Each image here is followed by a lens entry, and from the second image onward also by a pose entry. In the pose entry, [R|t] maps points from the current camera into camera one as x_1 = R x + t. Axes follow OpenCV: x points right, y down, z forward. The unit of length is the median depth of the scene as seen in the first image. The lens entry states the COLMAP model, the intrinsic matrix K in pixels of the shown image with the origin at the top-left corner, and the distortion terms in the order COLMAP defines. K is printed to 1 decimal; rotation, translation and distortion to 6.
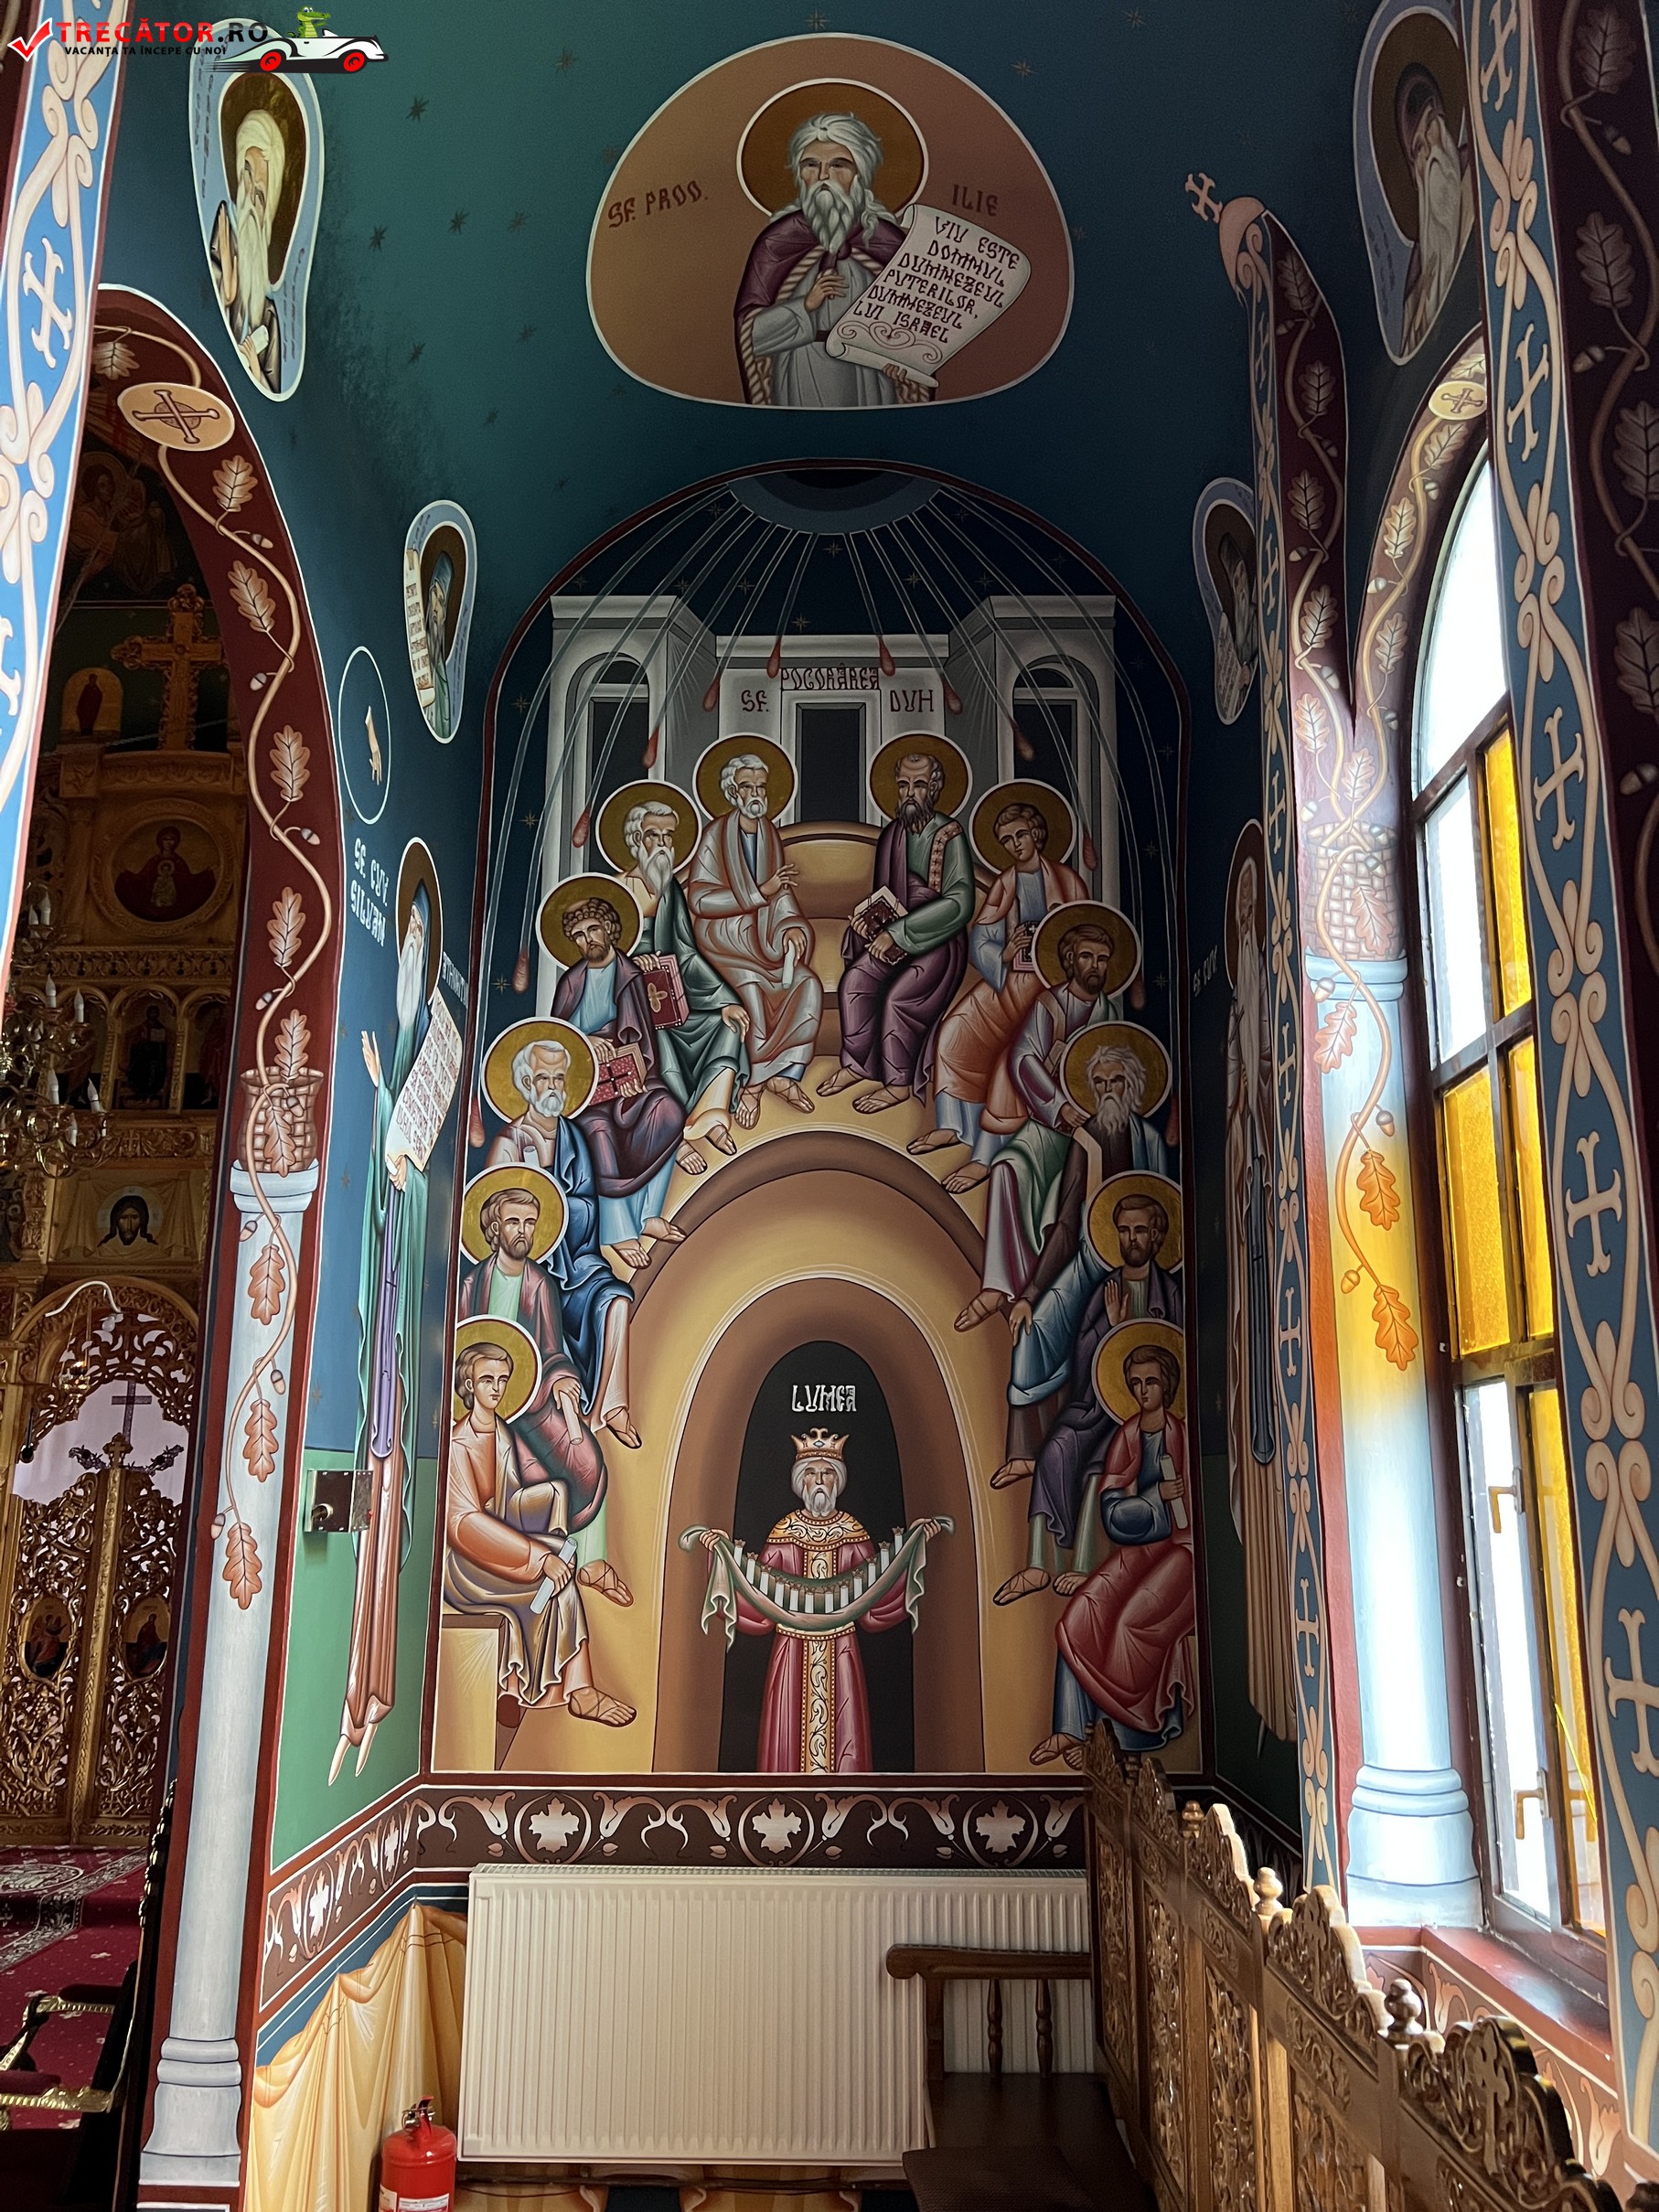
lens RADIAL K [[1662.9, 0, 823.7], [0, 1662.9, 1104.3], [0, 0, 1]] dist [0.057005, -0.071907]
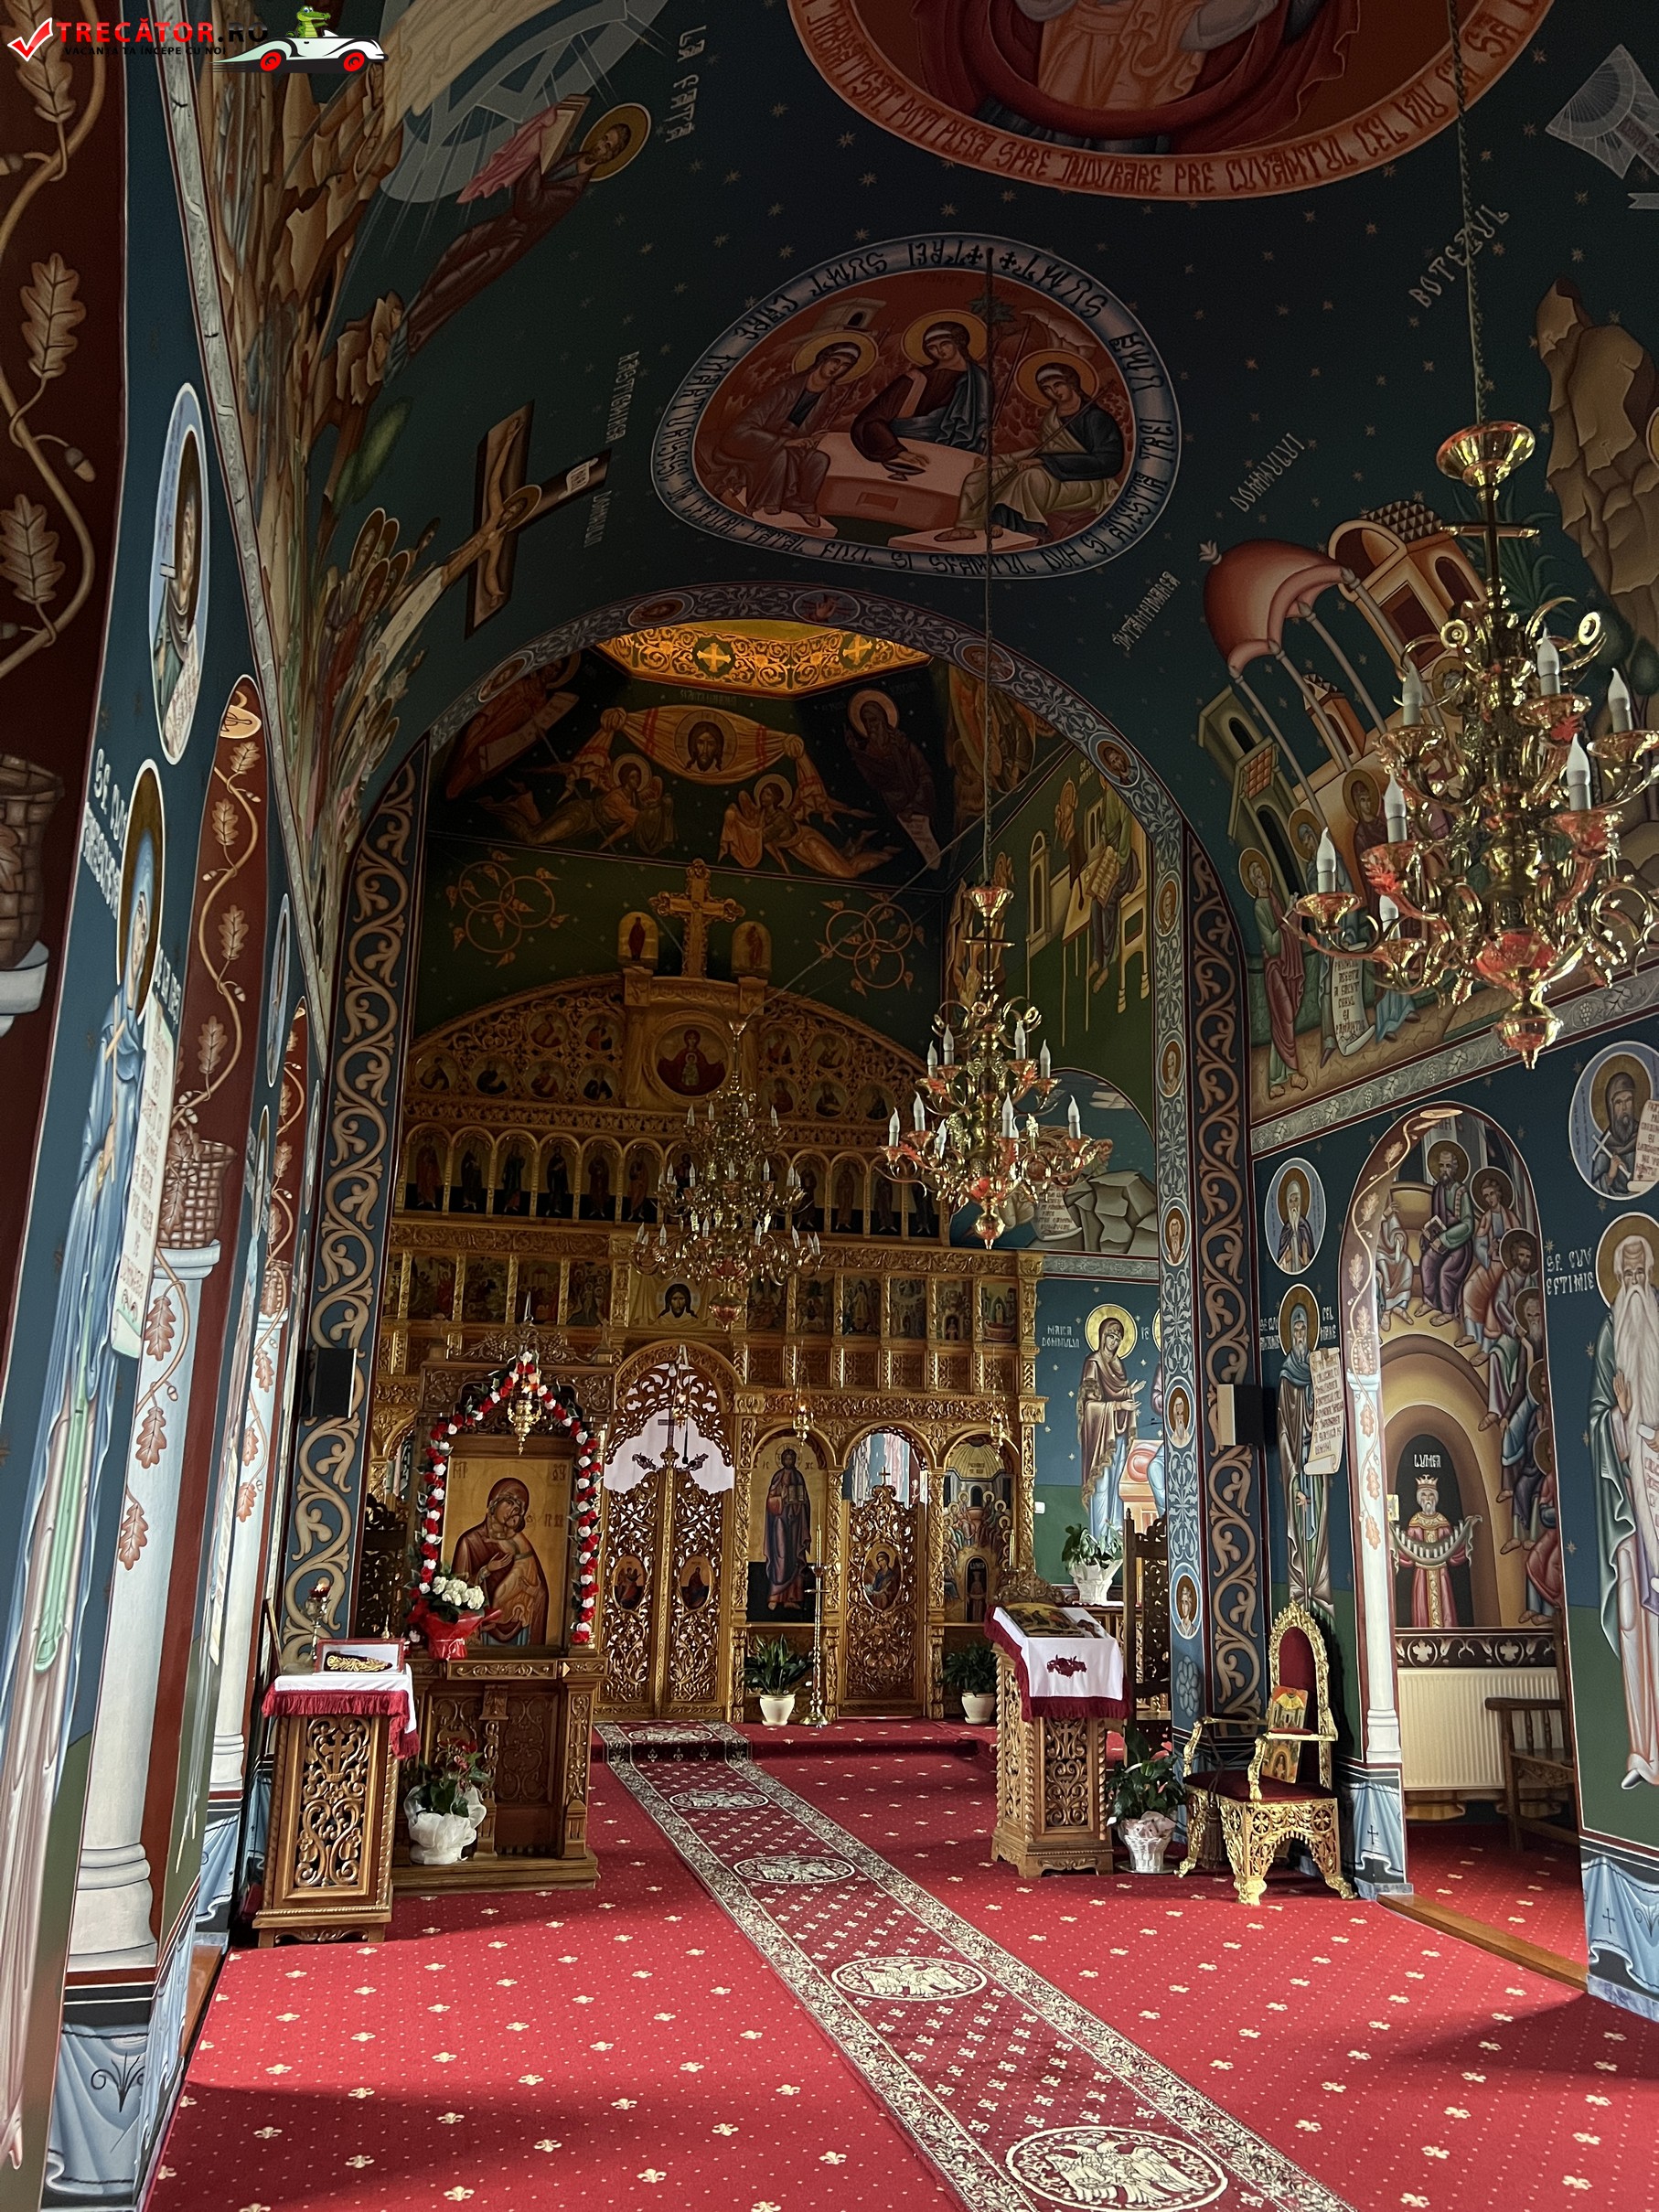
lens RADIAL K [[1662.9, 0, 836.8], [0, 1662.9, 1105.3], [0, 0, 1]] dist [0.057005, -0.071907]
pose [[0.963766, 0.071756, 0.256917, -1.283412], [-0.074238, 0.997241, -0.000038, -0.219473], [-0.256211, -0.019036, 0.966433, -0.872909]]
